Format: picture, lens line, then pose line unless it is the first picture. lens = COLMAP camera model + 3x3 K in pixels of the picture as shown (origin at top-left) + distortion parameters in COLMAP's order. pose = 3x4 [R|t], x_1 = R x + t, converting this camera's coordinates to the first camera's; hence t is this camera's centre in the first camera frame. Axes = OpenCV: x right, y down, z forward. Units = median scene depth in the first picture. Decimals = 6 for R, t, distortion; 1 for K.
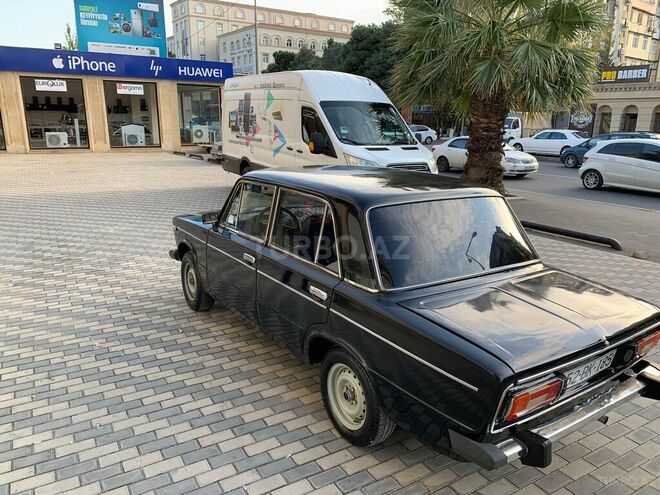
lens RADIAL K [[503.5, 0, 330.0], [0, 503.5, 247.5], [0, 0, 1]] dist [0.002837, -0.010138]
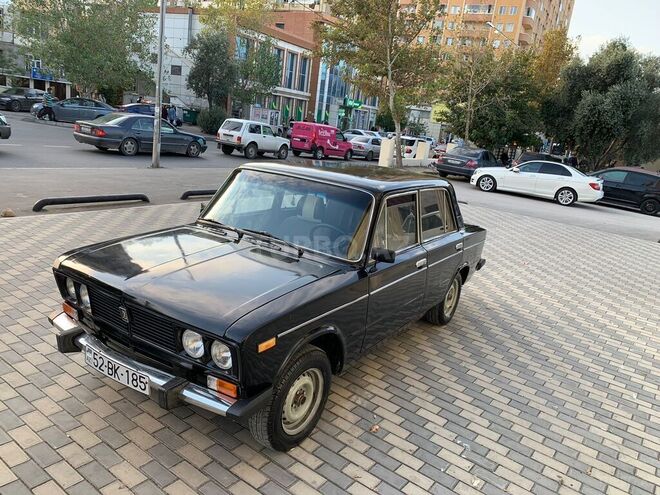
lens RADIAL K [[503.5, 0, 330.0], [0, 503.5, 247.5], [0, 0, 1]] dist [0.002837, -0.010138]
pose [[-0.374910, -0.290090, 0.880506, -0.677308], [0.105047, 0.930371, 0.351247, -0.270774], [-0.921091, 0.224180, -0.318332, 1.007167]]
